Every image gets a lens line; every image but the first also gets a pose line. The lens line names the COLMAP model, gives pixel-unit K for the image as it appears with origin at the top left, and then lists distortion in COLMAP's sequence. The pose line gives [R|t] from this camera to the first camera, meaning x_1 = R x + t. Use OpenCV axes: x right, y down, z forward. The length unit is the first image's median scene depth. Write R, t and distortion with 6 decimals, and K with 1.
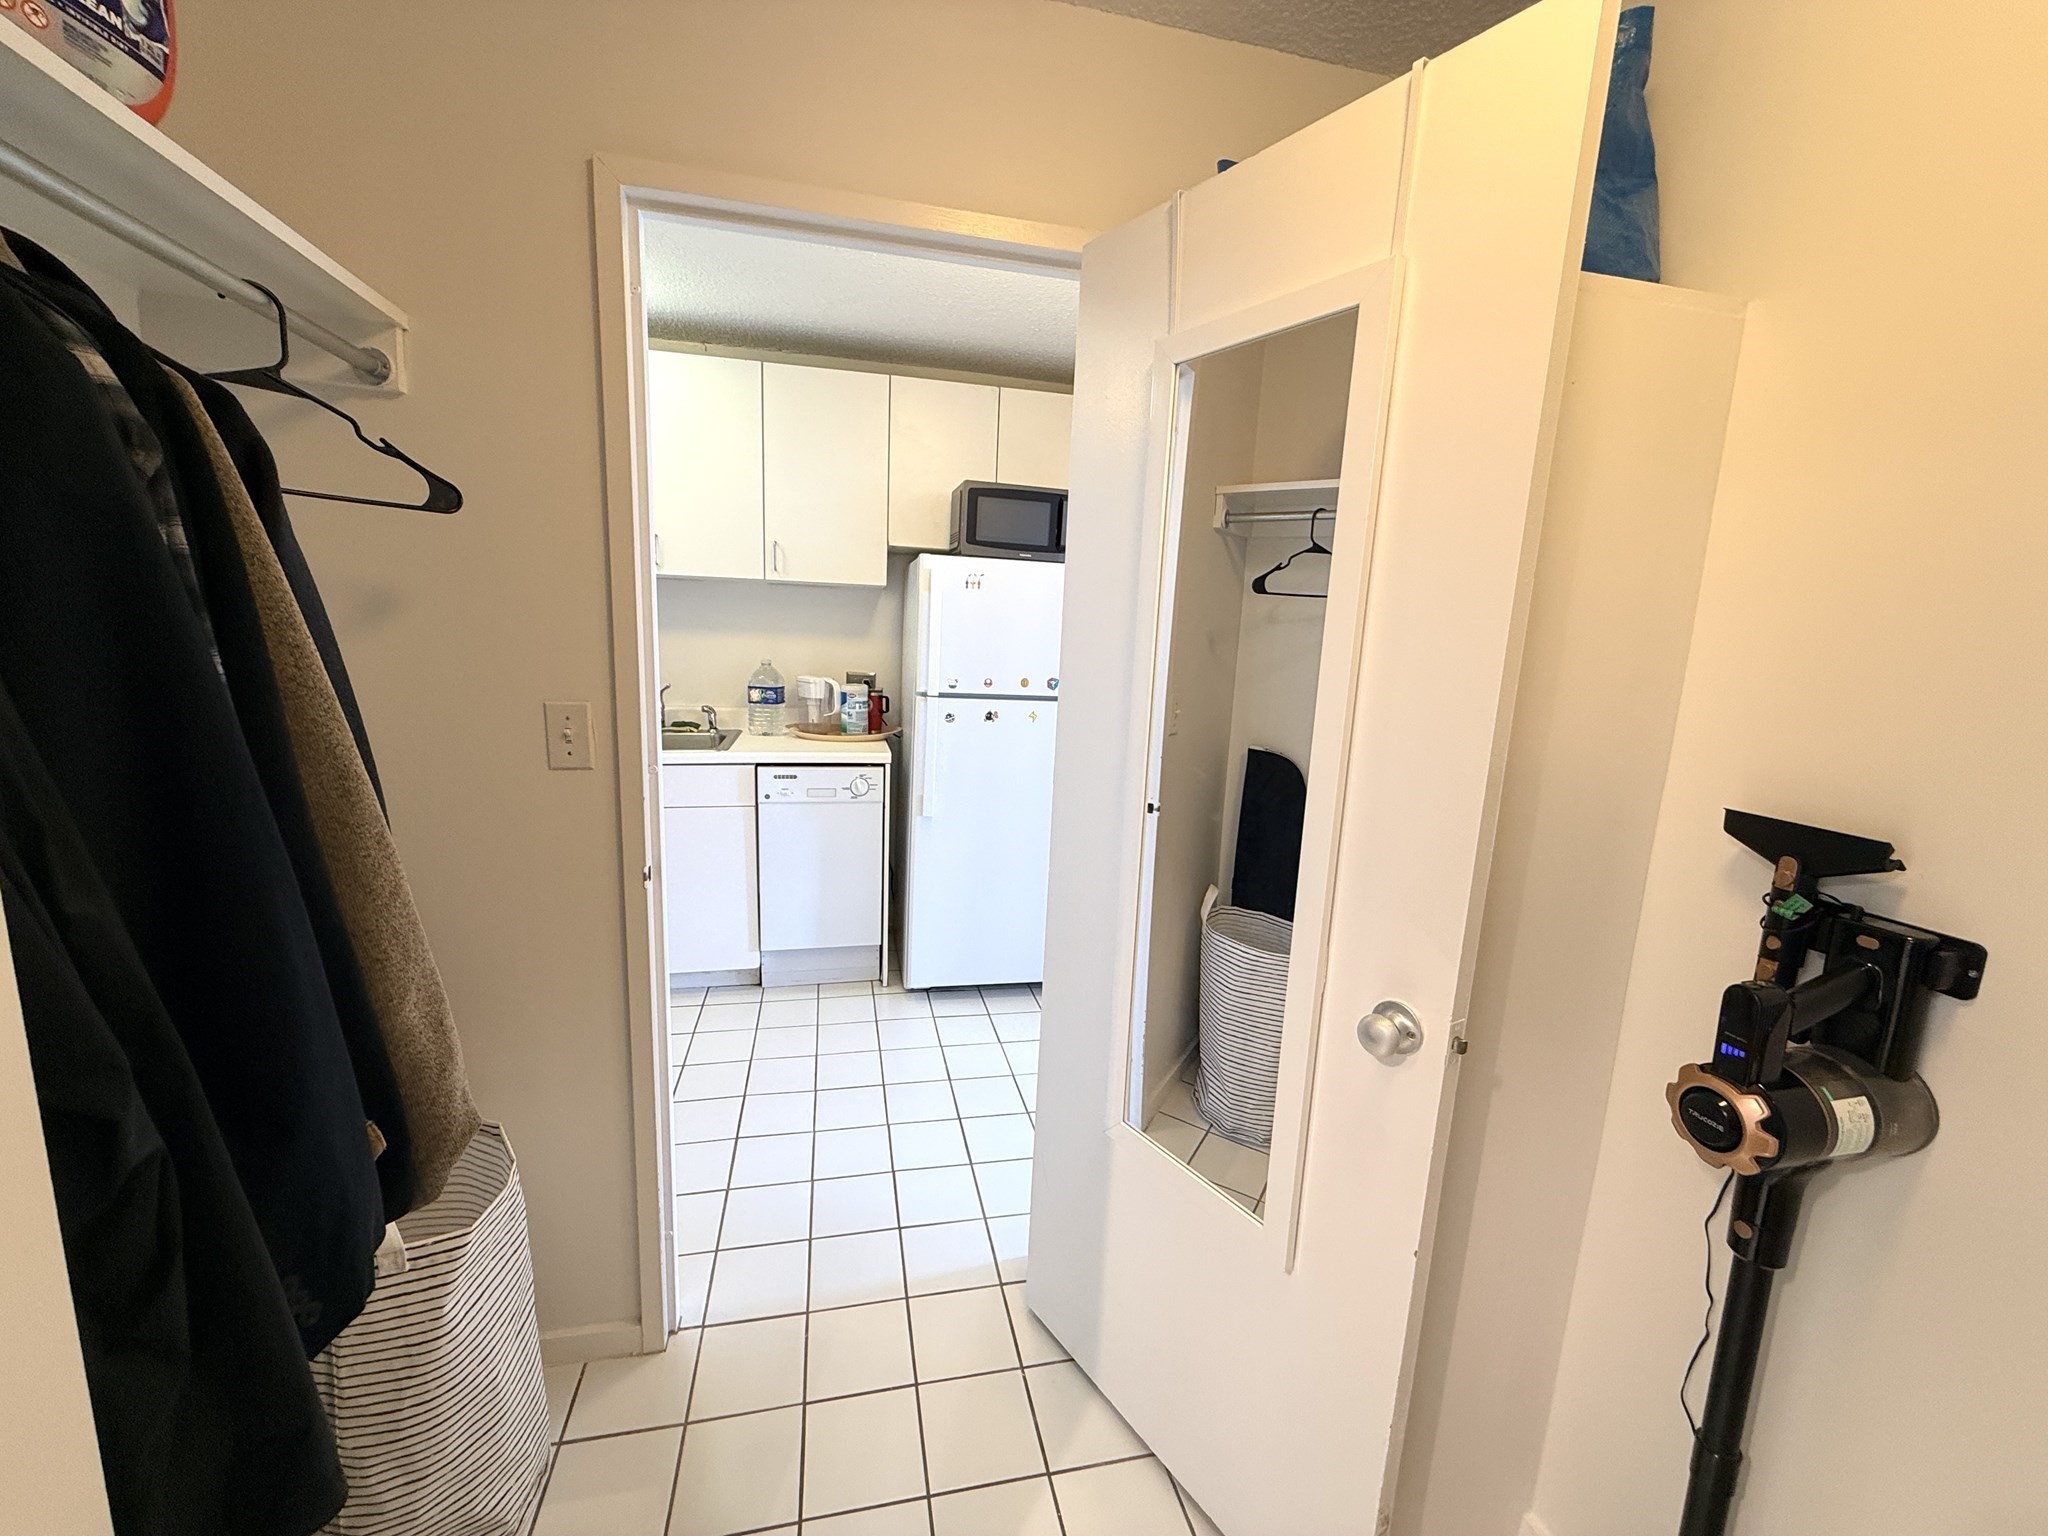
lens RADIAL K [[814.7, 0, 1027.5], [0, 814.7, 767.4], [0, 0, 1]] dist [0.000751, -0.000682]
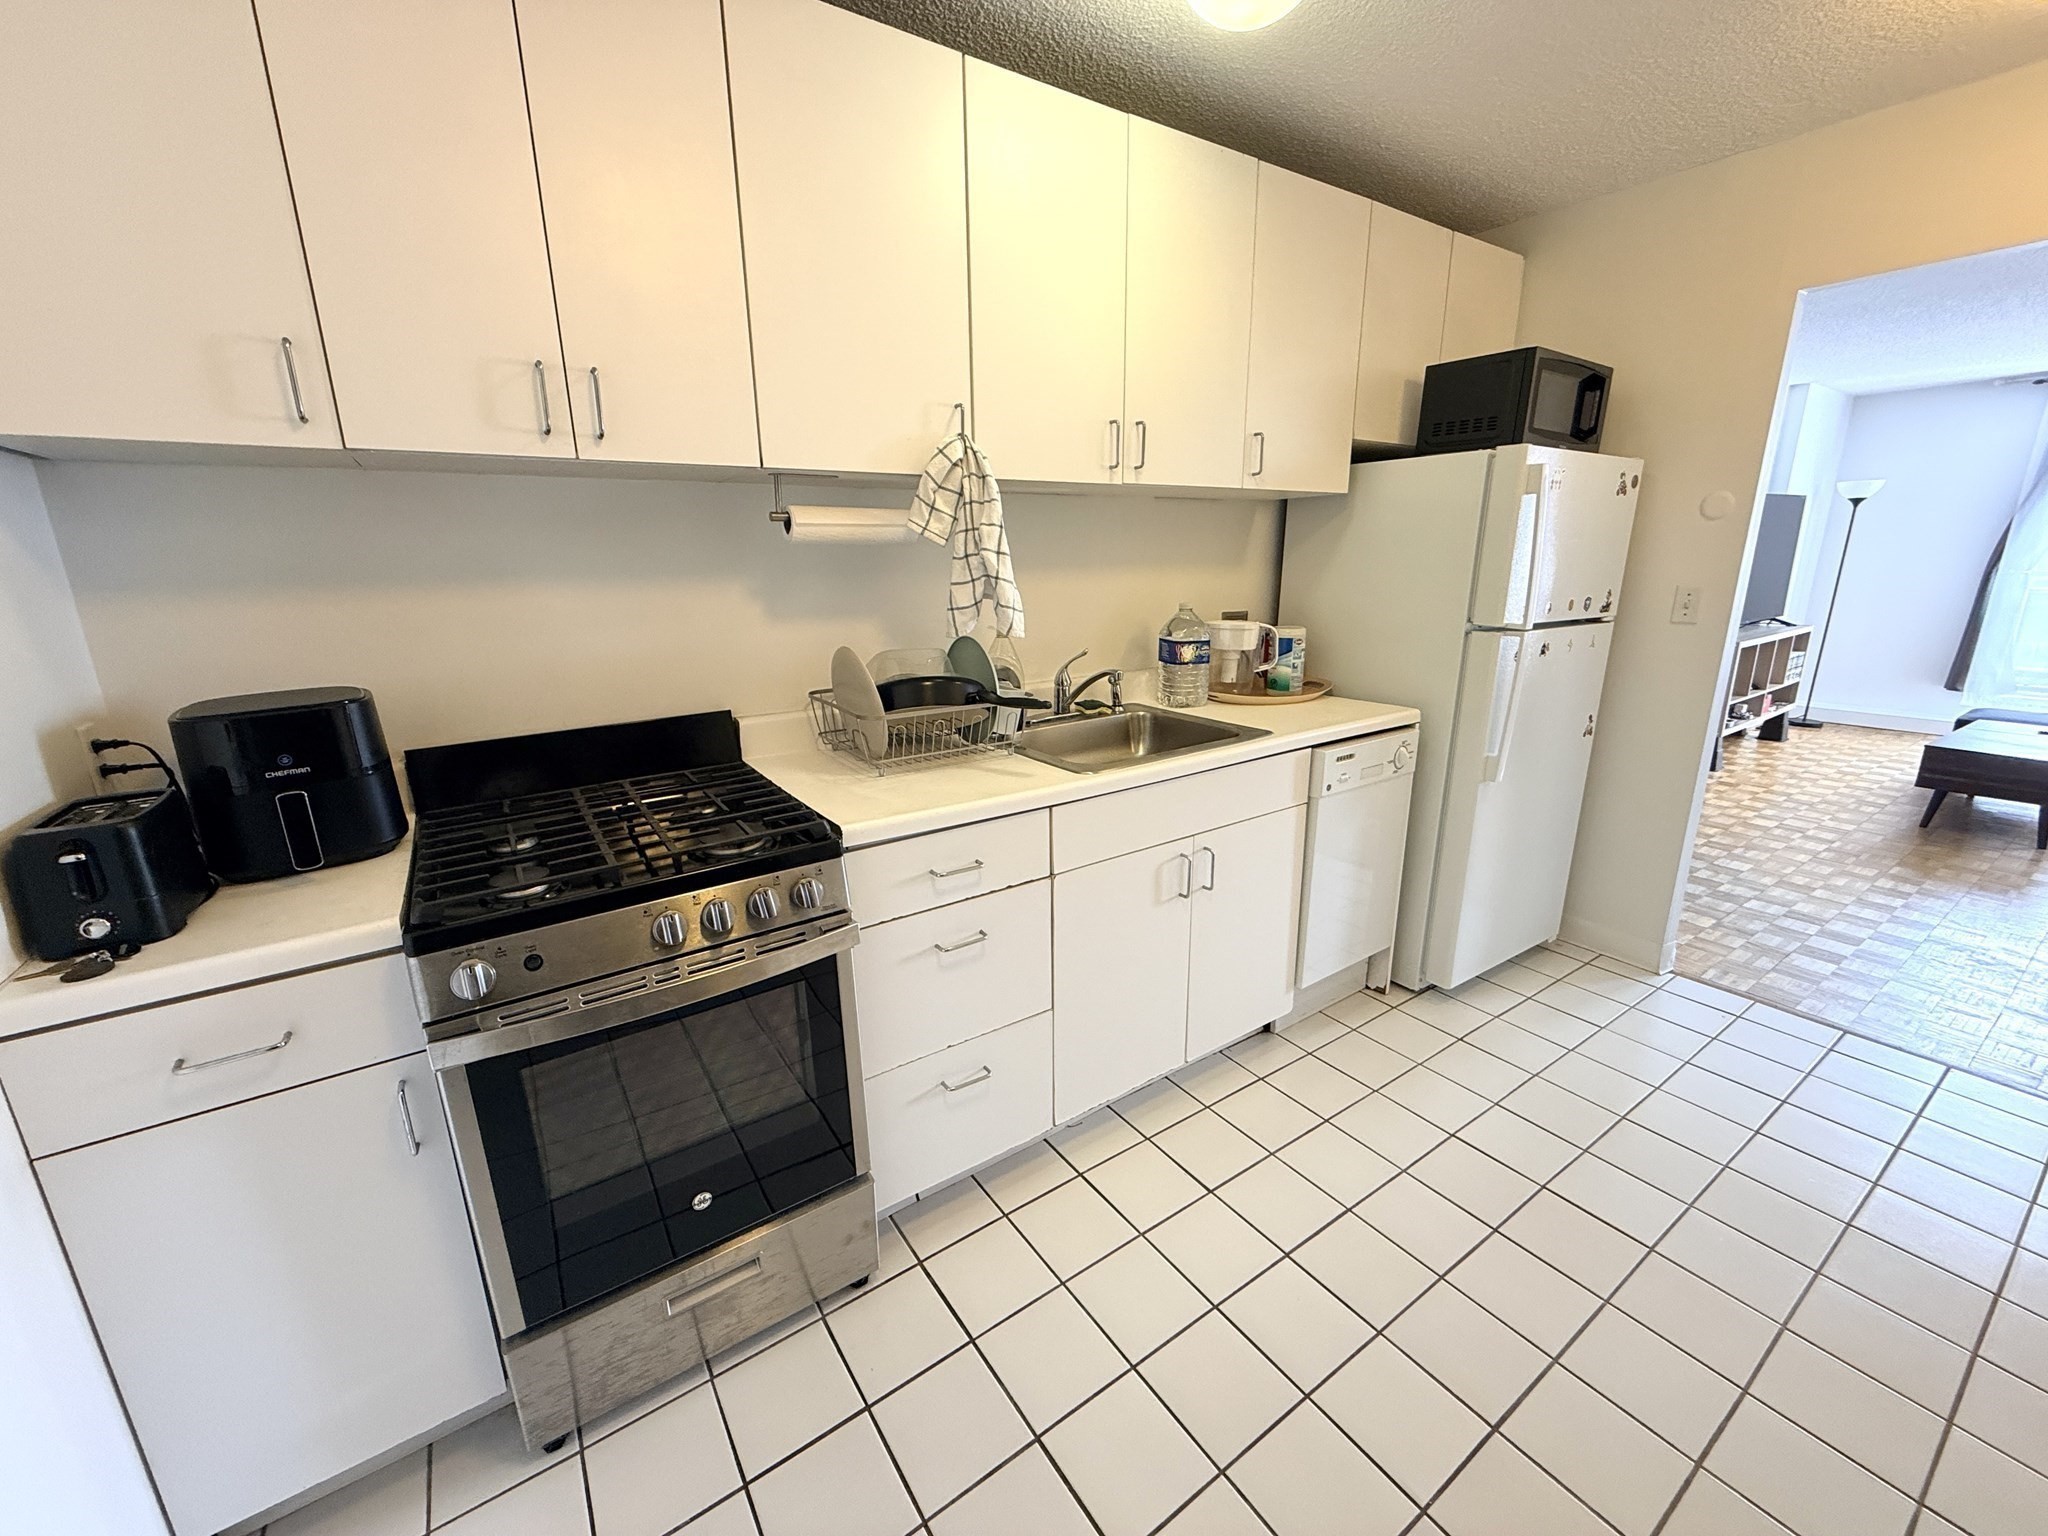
lens RADIAL K [[814.7, 0, 1015.8], [0, 814.7, 767.6], [0, 0, 1]] dist [0.000751, -0.000682]
pose [[0.936259, -0.141002, 0.321774, -0.801285], [0.114128, 0.988318, 0.101007, -0.086426], [-0.332257, -0.057845, 0.941414, 0.392785]]
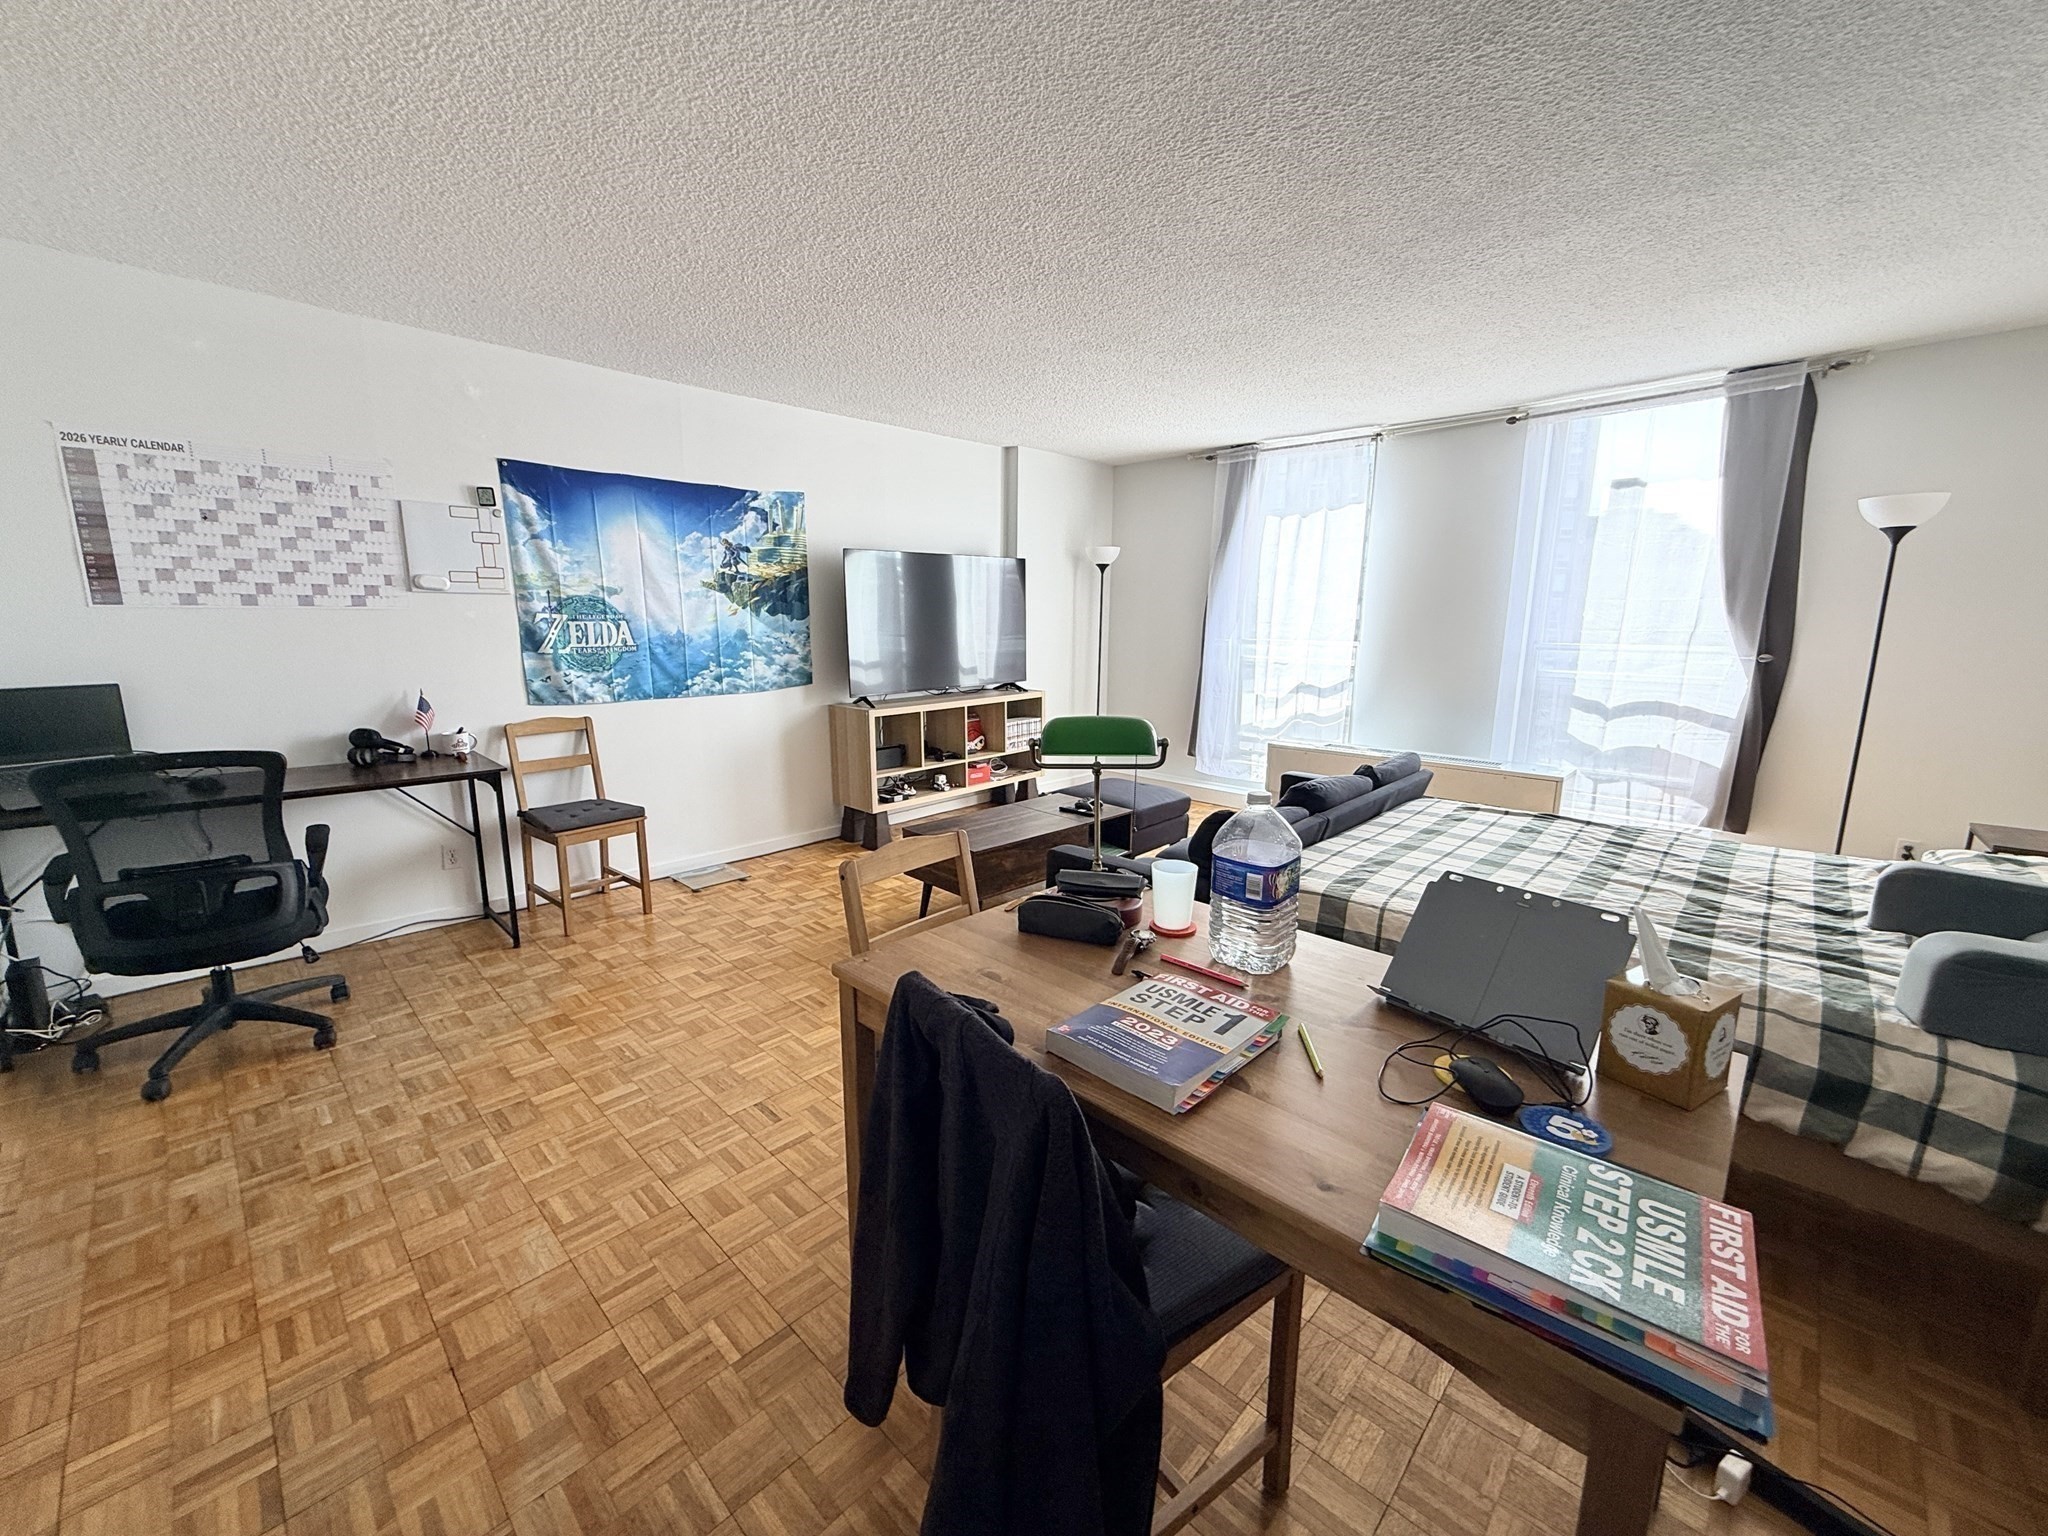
lens RADIAL K [[814.7, 0, 1012.5], [0, 814.7, 764.5], [0, 0, 1]] dist [0.000751, -0.000682]
pose [[0.845068, -0.131487, 0.518239, 0.576957], [0.119669, 0.991213, 0.056351, 0.045289], [-0.521094, 0.014397, 0.853378, 0.039114]]
